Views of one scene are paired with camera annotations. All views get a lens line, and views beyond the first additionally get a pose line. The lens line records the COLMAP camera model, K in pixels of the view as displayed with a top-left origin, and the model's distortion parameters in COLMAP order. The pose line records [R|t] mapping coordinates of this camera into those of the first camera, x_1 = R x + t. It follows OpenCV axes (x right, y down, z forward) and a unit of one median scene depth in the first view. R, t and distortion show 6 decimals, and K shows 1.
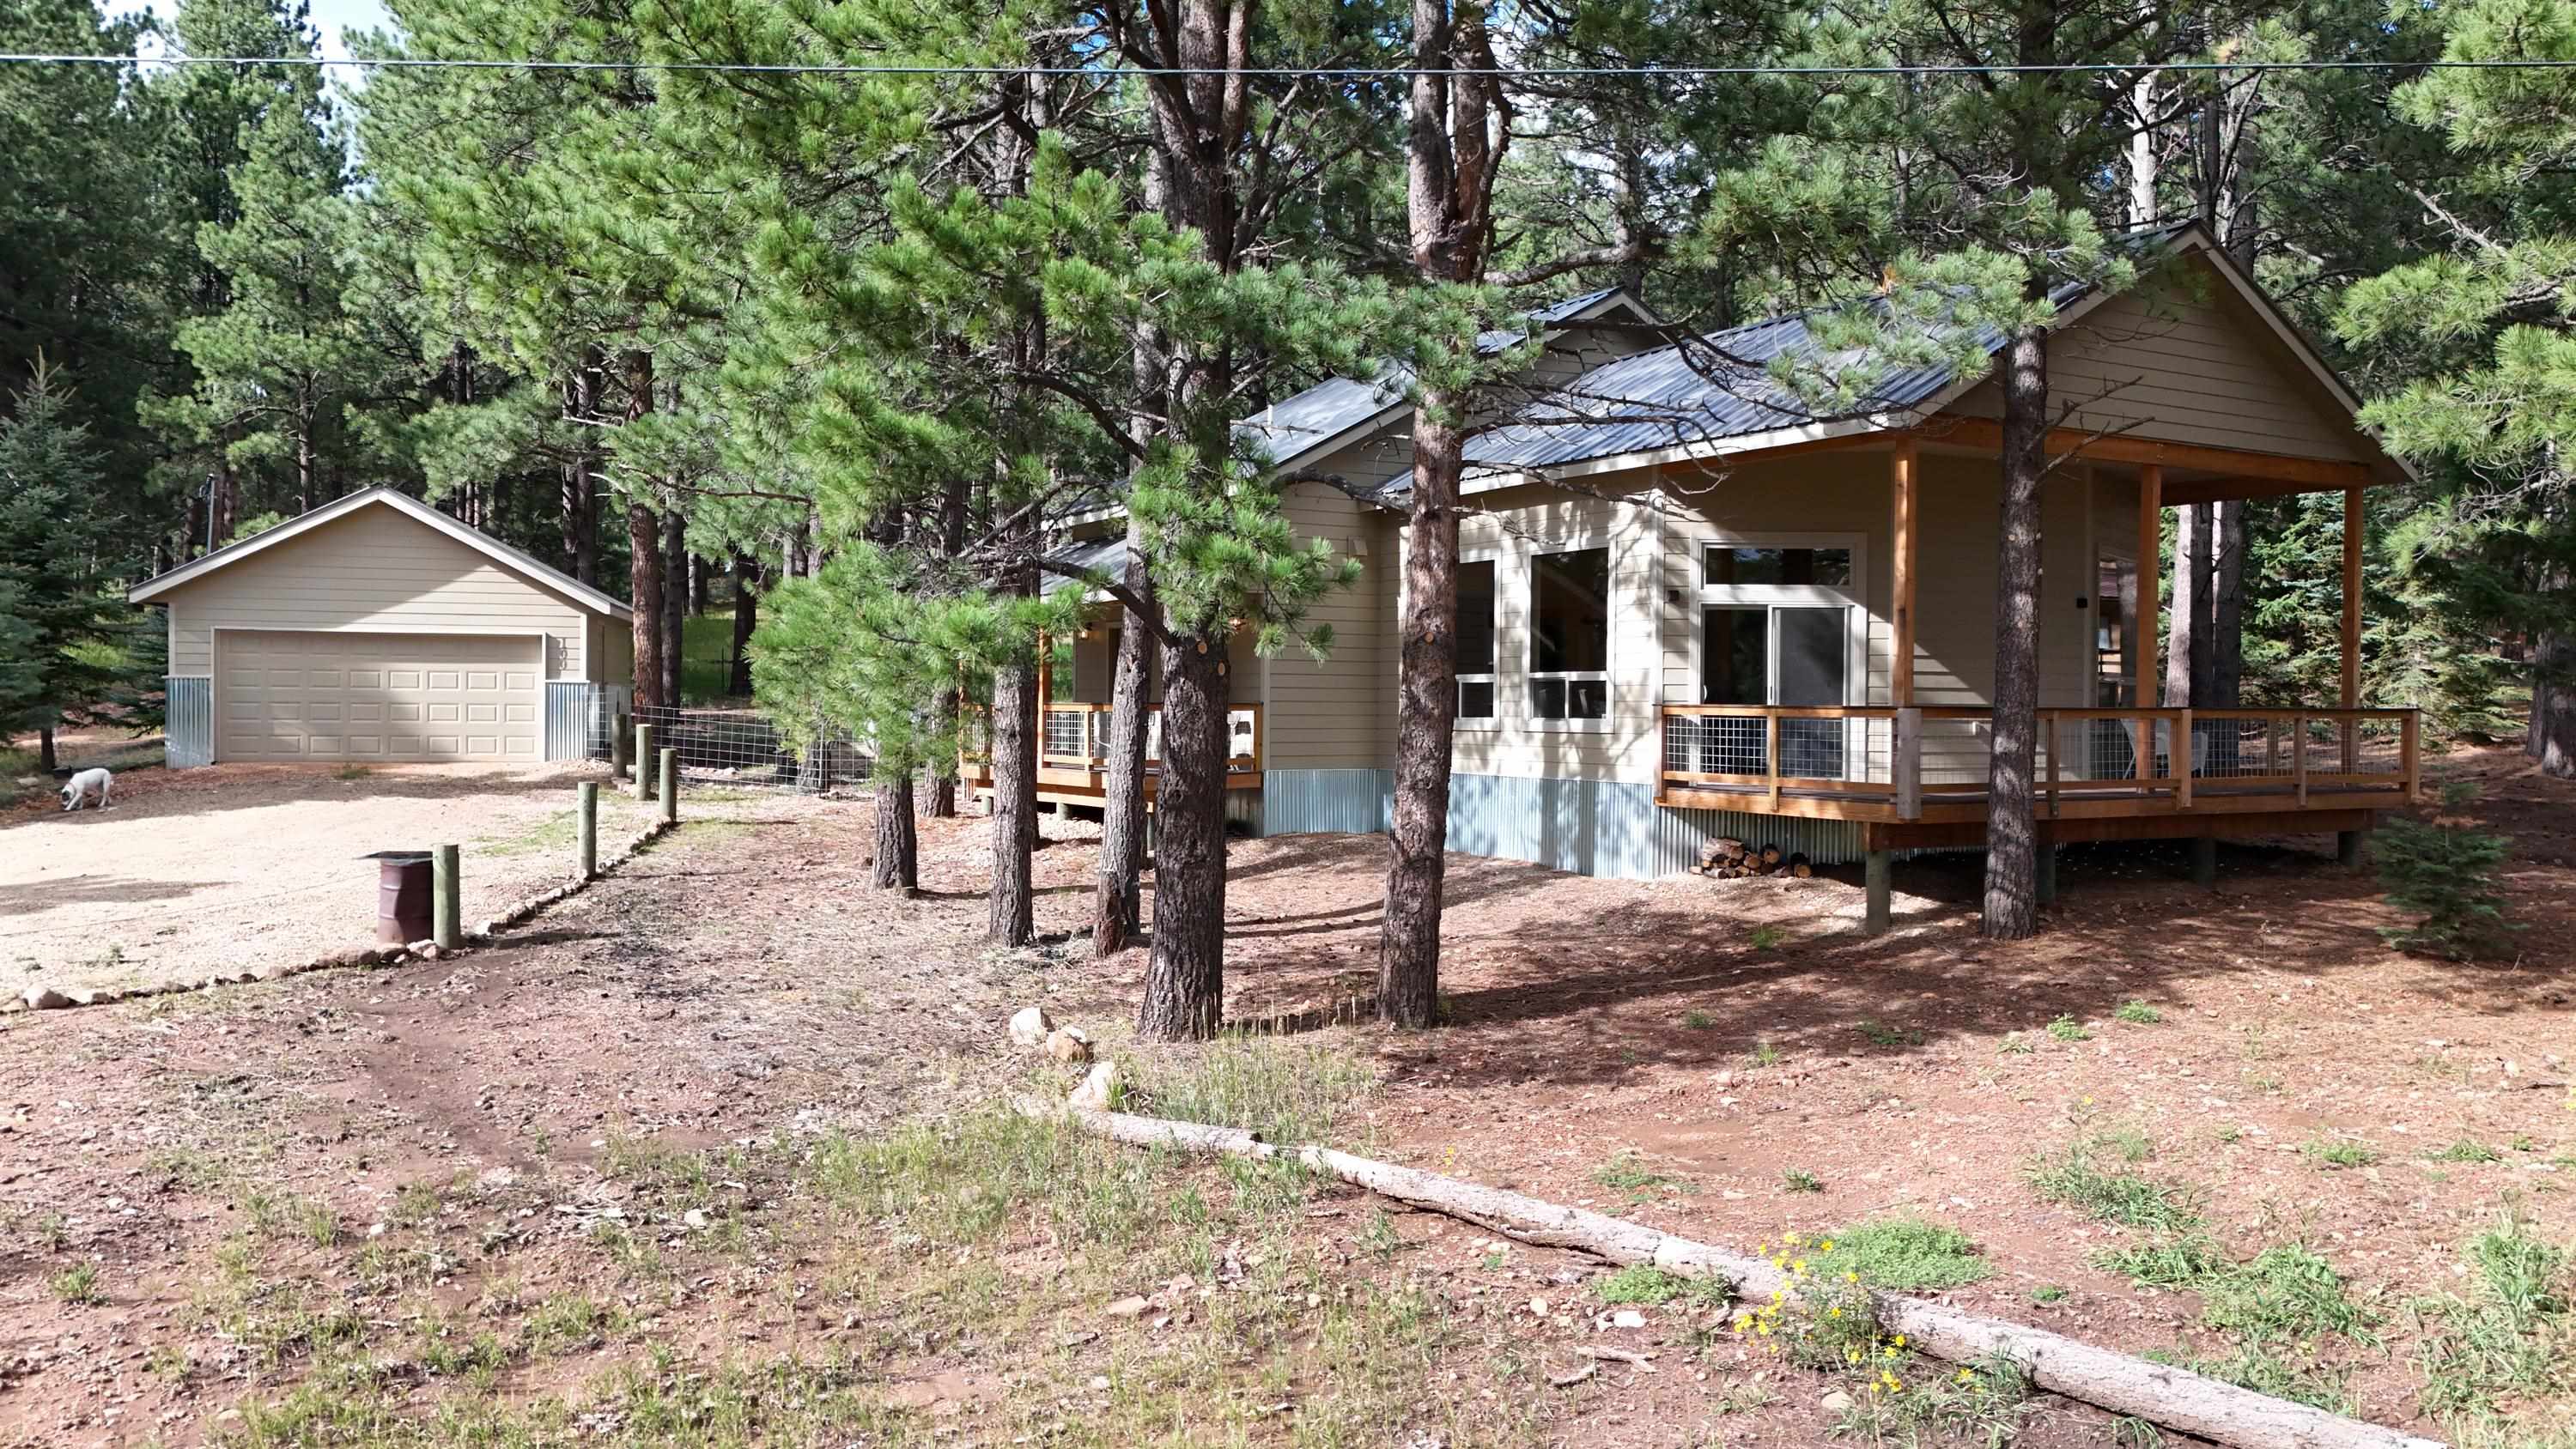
lens RADIAL K [[1858.8, 0, 1288.8], [0, 1858.8, 736.8], [0, 0, 1]] dist [0.123325, -0.148964]
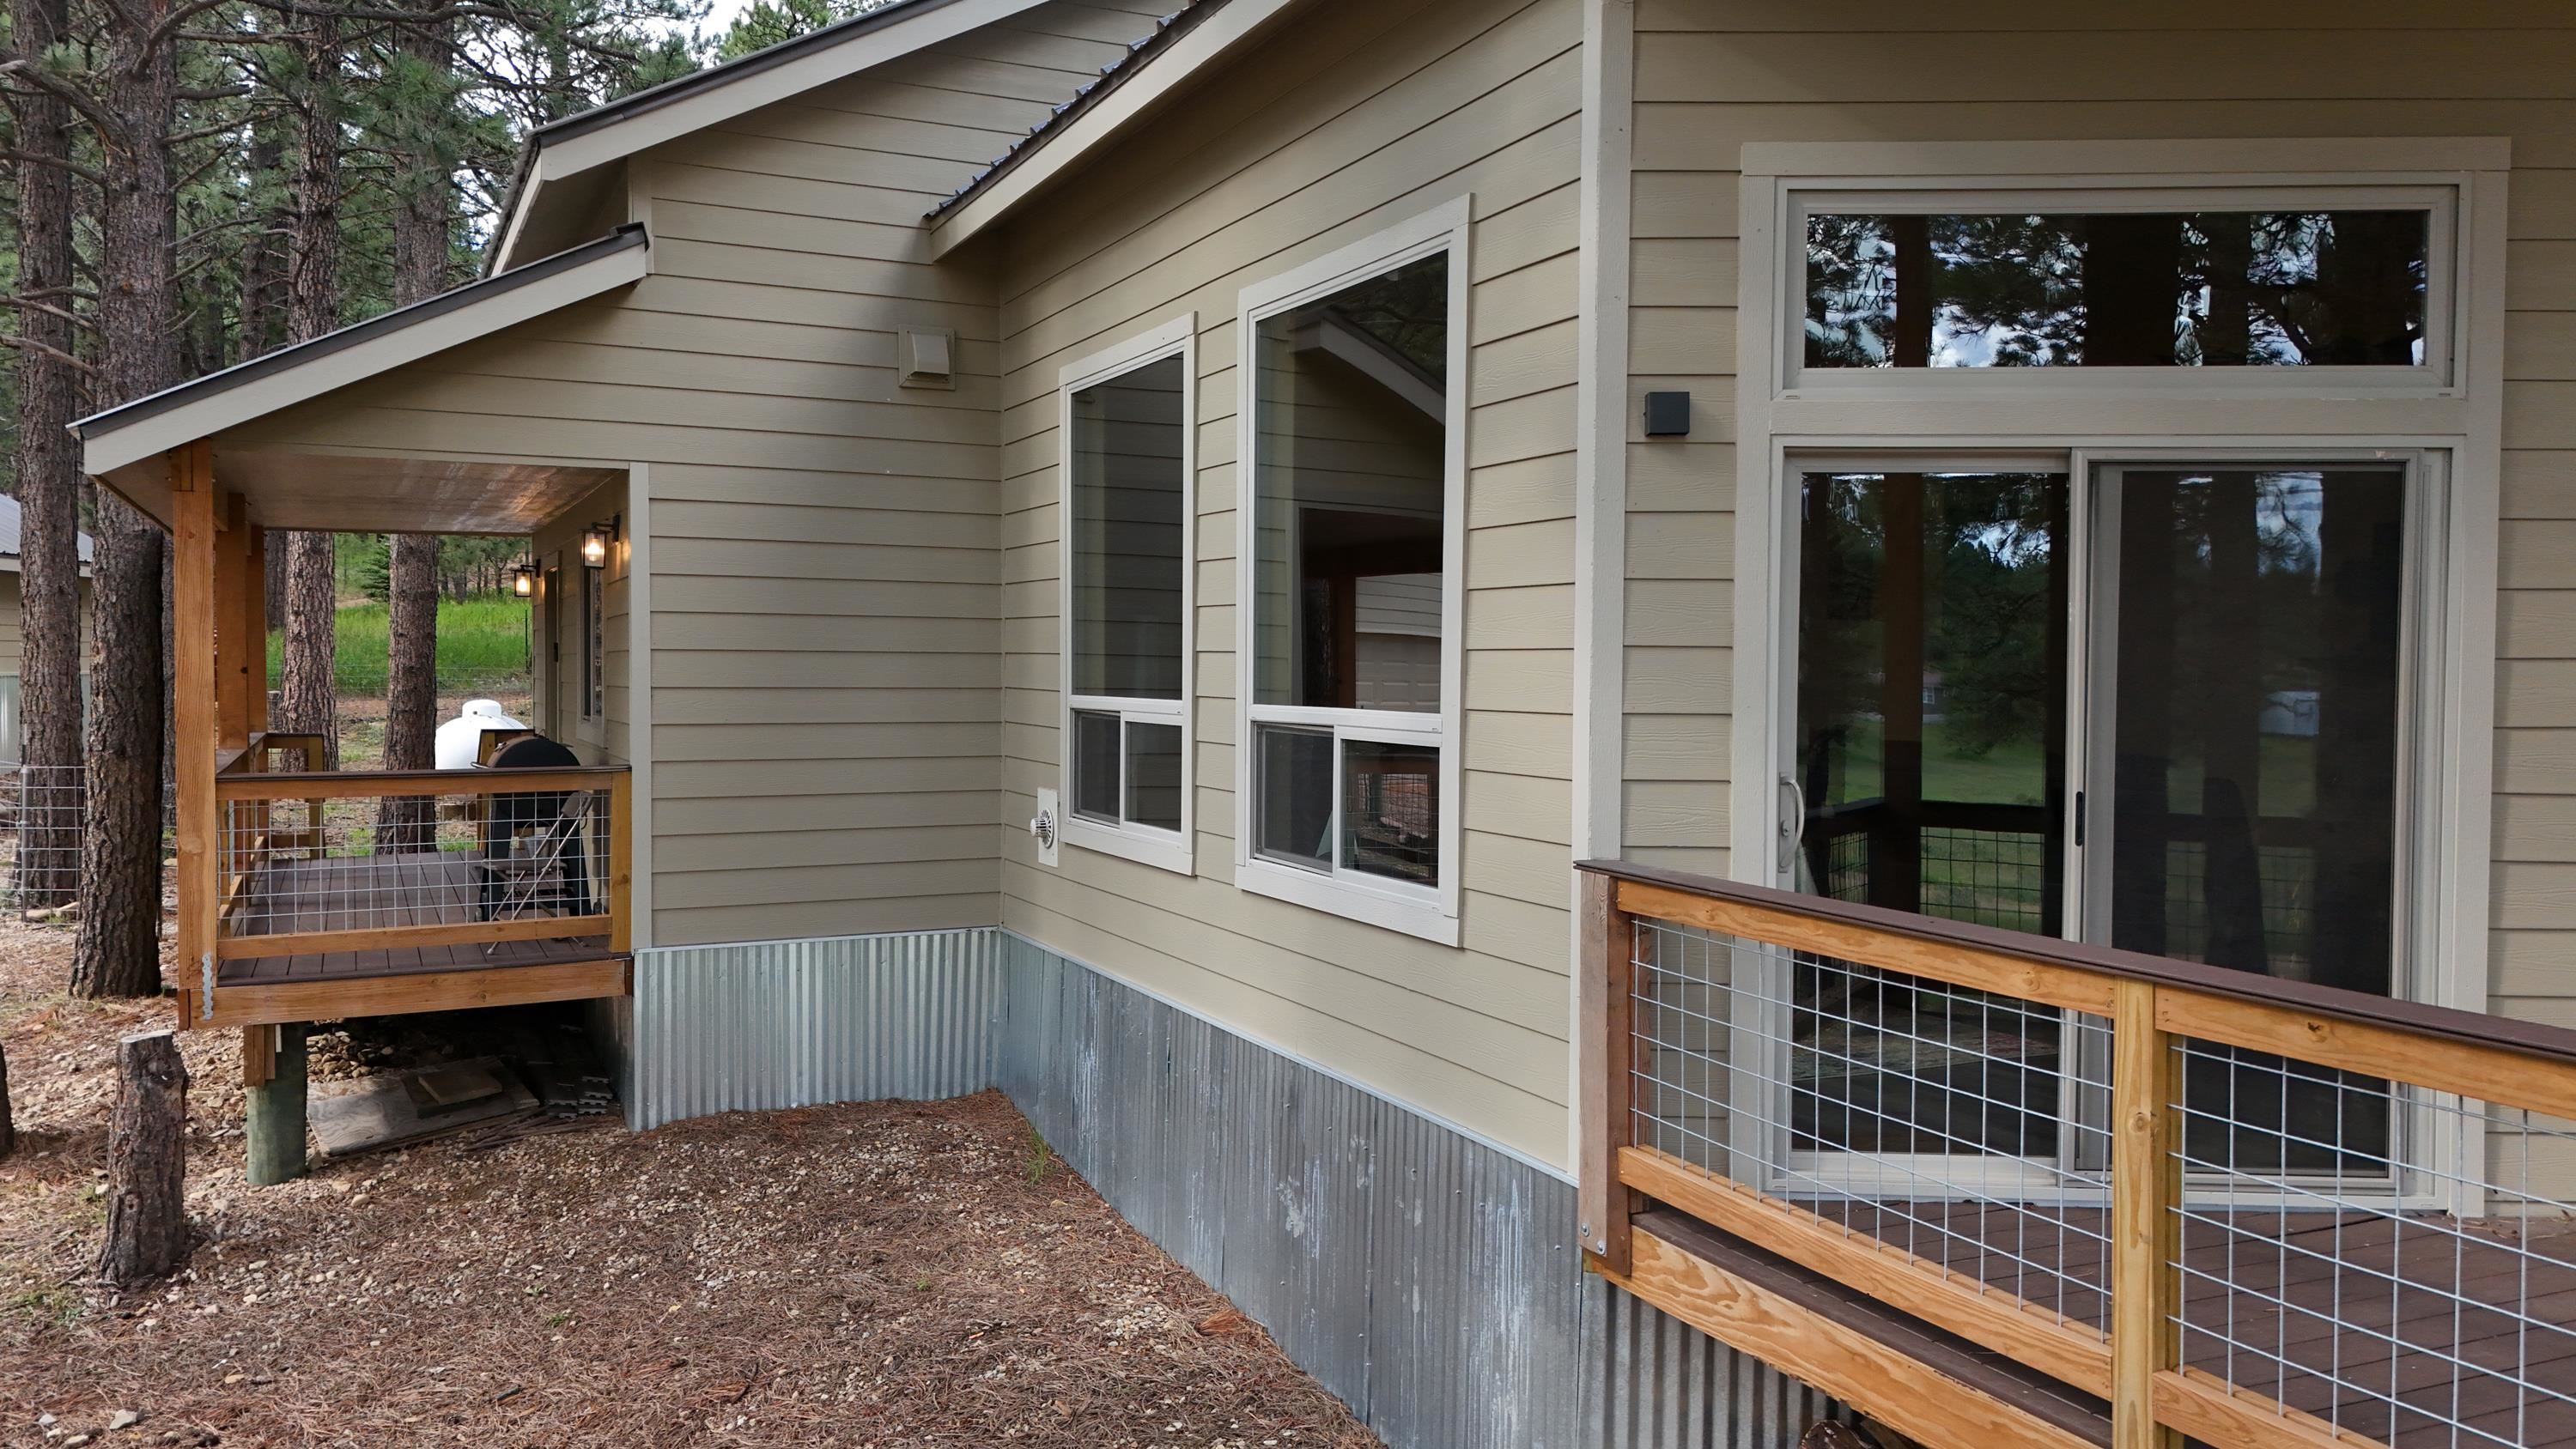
lens RADIAL K [[1858.8, 0, 1288.8], [0, 1858.8, 736.8], [0, 0, 1]] dist [0.123325, -0.148964]
pose [[0.994529, 0.003899, -0.104384, 0.173968], [-0.001006, 0.999614, 0.027755, -0.038943], [0.104452, -0.027498, 0.994150, 0.718909]]
